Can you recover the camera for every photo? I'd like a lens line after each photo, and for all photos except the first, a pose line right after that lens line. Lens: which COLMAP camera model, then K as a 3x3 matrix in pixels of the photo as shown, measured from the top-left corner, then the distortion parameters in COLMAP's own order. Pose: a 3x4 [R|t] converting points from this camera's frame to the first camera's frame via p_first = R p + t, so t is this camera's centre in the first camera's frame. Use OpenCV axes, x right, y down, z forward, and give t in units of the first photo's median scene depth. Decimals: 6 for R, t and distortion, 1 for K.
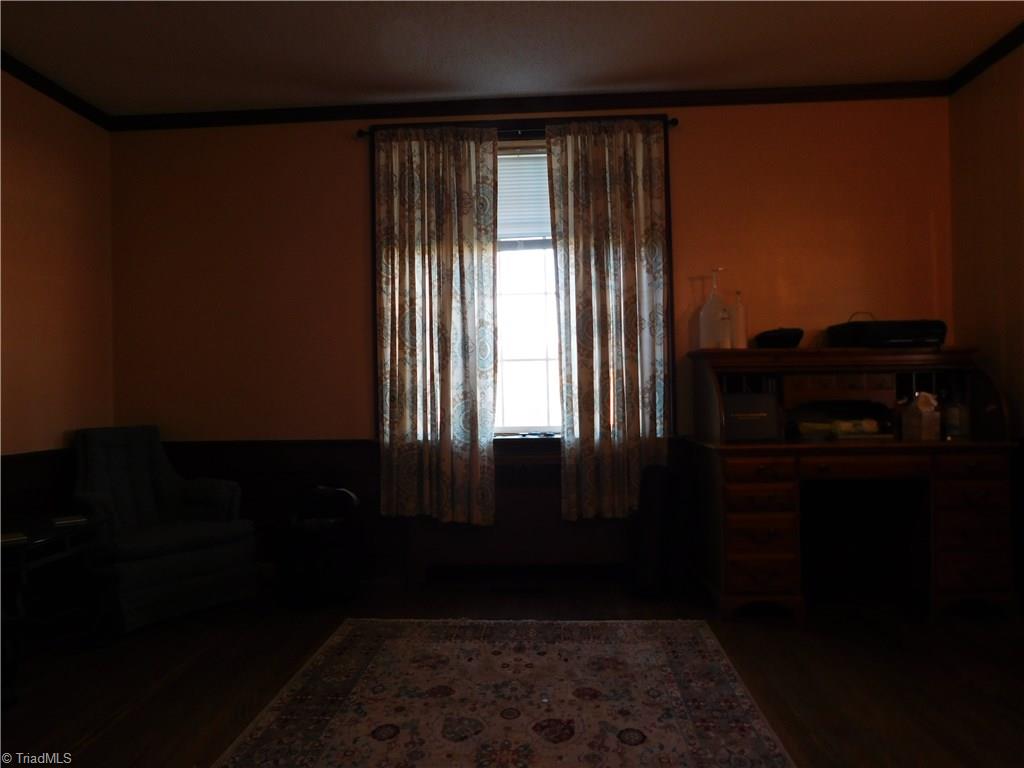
lens RADIAL K [[691.1, 0, 512.0], [0, 691.1, 384.0], [0, 0, 1]] dist [-0.059231, 0.064255]
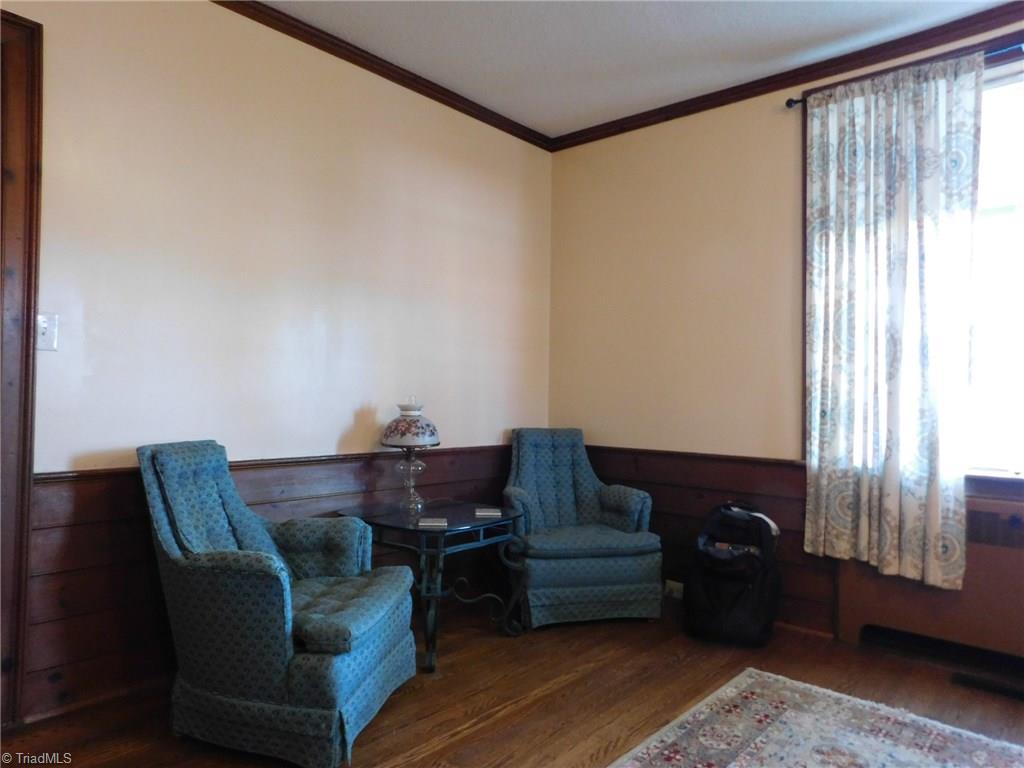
lens RADIAL K [[691.1, 0, 512.0], [0, 691.1, 384.0], [0, 0, 1]] dist [-0.059231, 0.064255]
pose [[0.790180, 0.020435, -0.612534, 0.035723], [-0.027596, 0.999617, -0.002250, -0.002274], [0.612253, 0.018682, 0.790441, 0.119500]]
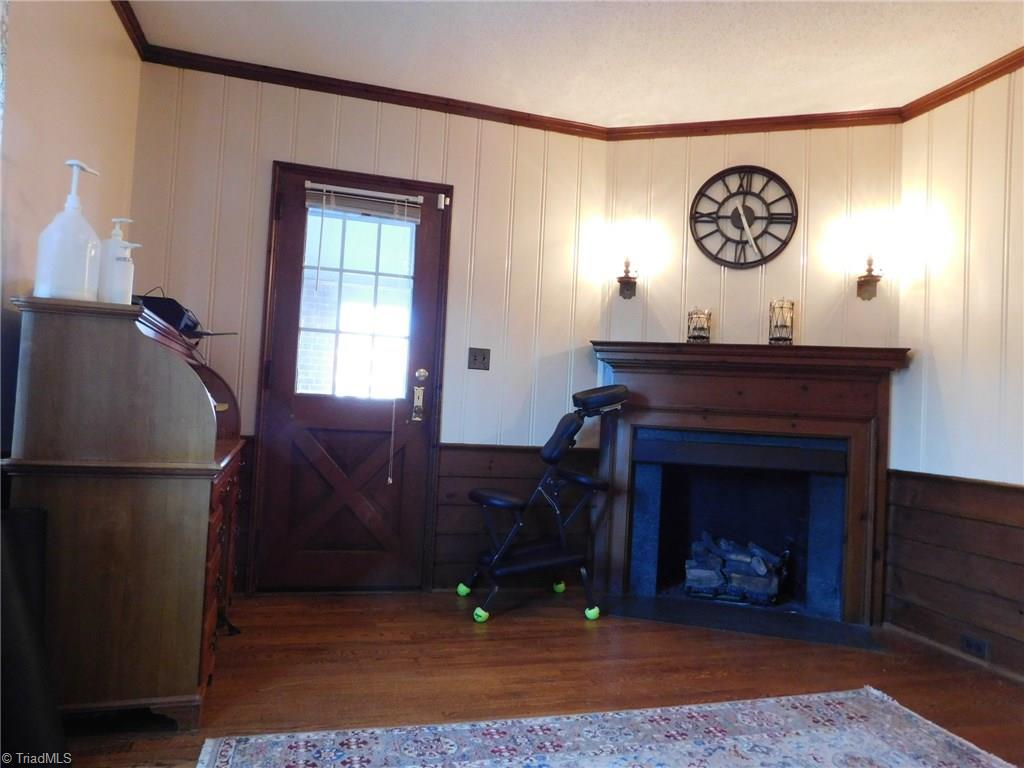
lens RADIAL K [[691.1, 0, 512.0], [0, 691.1, 384.0], [0, 0, 1]] dist [-0.059231, 0.064255]
pose [[-0.338045, 0.029046, 0.940682, -0.354663], [-0.054361, 0.997252, -0.050328, 0.024422], [-0.939559, -0.068150, -0.335537, 0.810395]]
